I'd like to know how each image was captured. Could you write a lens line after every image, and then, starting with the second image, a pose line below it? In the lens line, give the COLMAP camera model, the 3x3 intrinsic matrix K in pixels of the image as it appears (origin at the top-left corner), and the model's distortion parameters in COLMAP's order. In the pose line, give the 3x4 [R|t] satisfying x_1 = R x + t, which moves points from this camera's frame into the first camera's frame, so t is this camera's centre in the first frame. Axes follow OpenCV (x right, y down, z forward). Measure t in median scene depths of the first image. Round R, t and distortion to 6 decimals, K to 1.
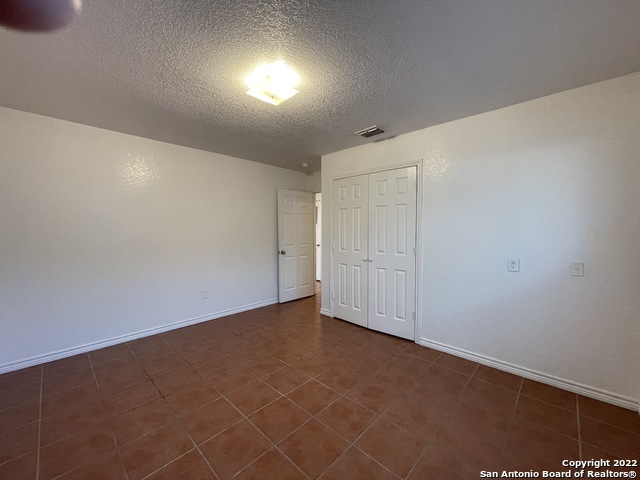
lens RADIAL K [[258.0, 0, 315.8], [0, 258.0, 241.0], [0, 0, 1]] dist [0.001677, 0.000405]
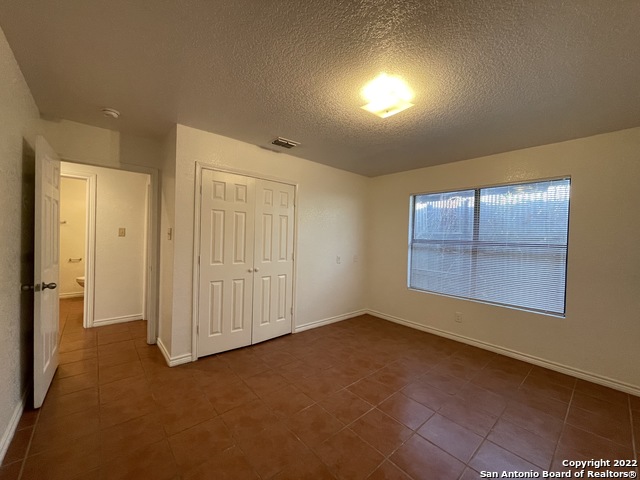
lens RADIAL K [[258.0, 0, 315.8], [0, 258.0, 241.0], [0, 0, 1]] dist [0.001677, 0.000405]
pose [[0.088905, -0.004964, 0.996028, -0.751250], [0.018138, 0.999830, 0.003364, -0.033042], [-0.995875, 0.017767, 0.088980, 0.745835]]
